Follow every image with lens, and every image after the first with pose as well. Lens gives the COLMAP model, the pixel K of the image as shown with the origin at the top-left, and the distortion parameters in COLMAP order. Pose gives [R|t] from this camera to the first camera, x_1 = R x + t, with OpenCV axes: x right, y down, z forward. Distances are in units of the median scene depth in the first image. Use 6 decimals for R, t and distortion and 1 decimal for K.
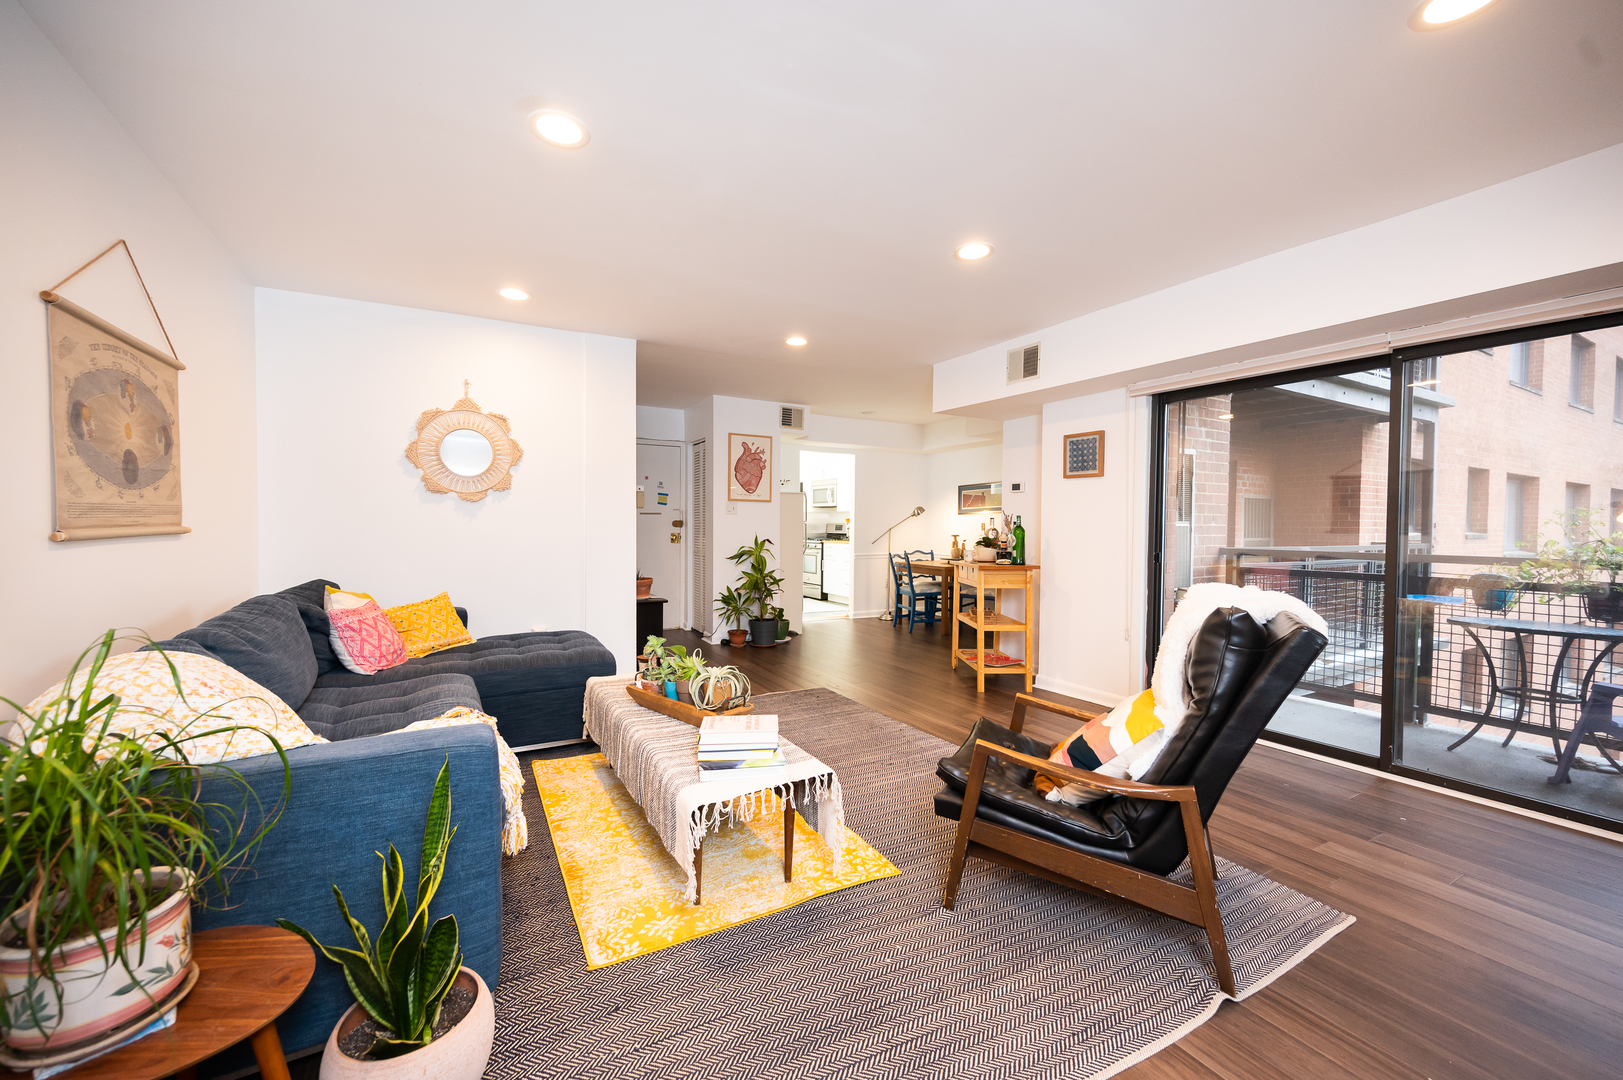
lens RADIAL K [[647.7, 0, 793.6], [0, 647.7, 532.9], [0, 0, 1]] dist [0.000077, -0.000961]
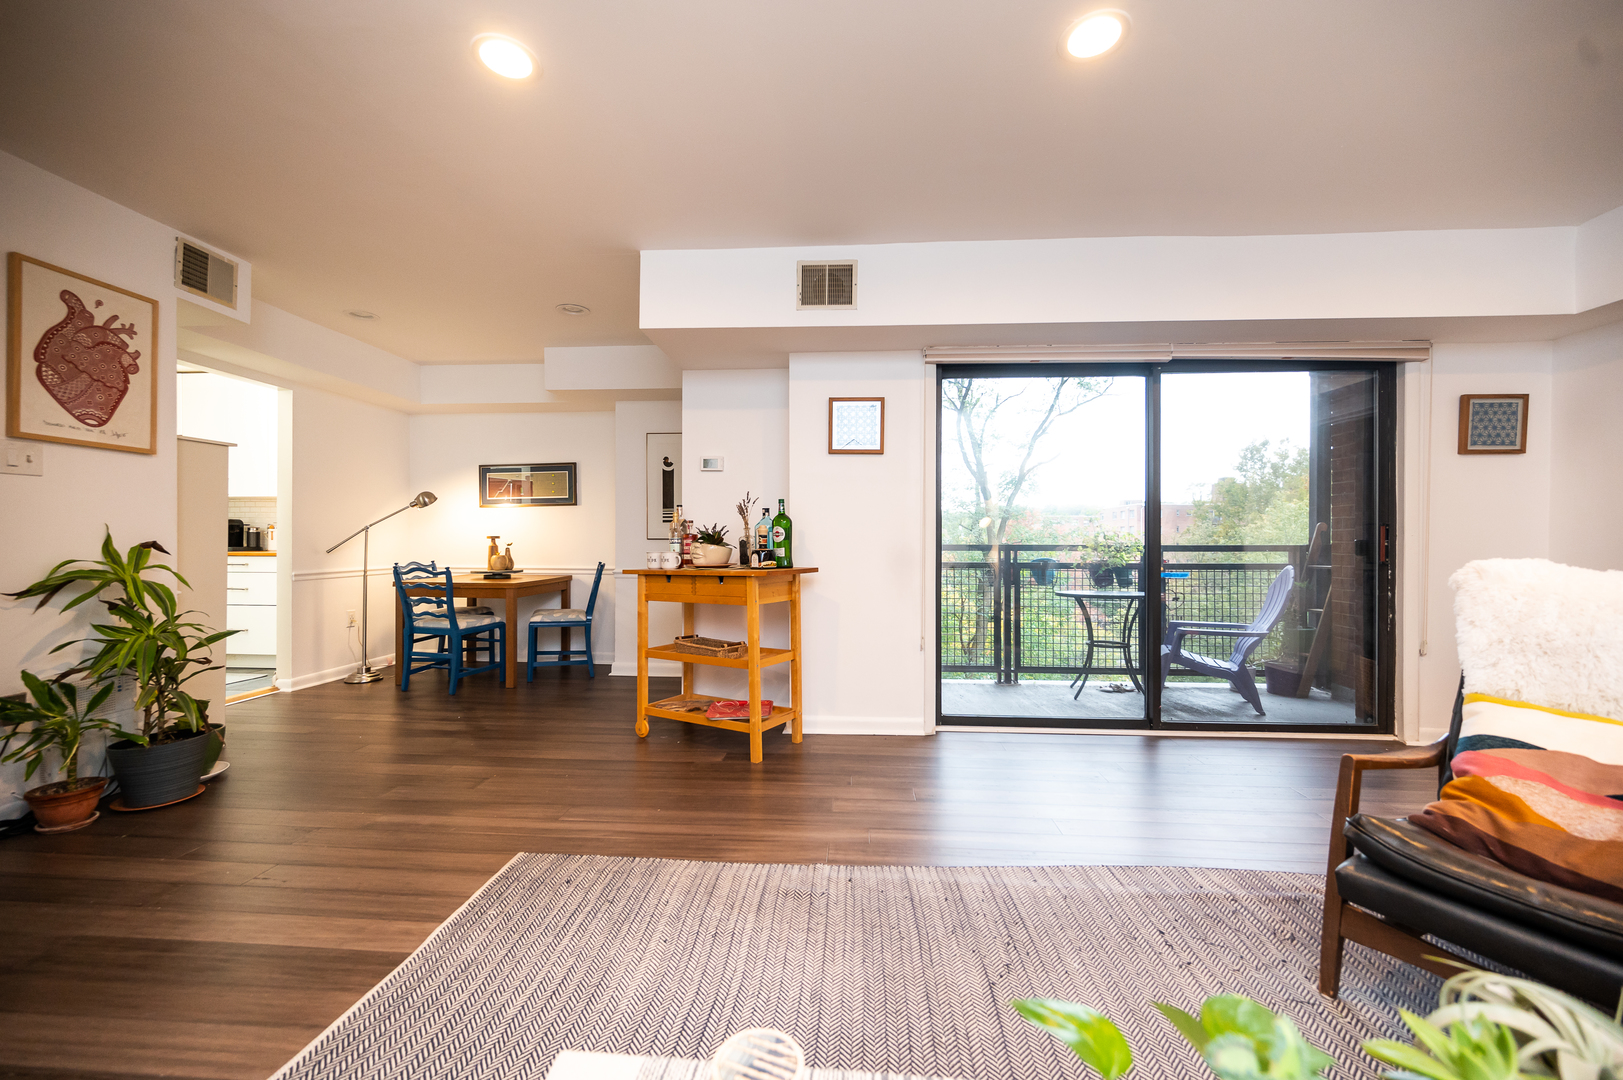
lens RADIAL K [[647.7, 0, 823.6], [0, 647.7, 537.2], [0, 0, 1]] dist [0.000077, -0.000961]
pose [[0.524881, -0.001156, 0.851175, -0.167800], [0.011850, 0.999912, -0.005949, 0.014201], [-0.851093, 0.013209, 0.524849, 0.412501]]
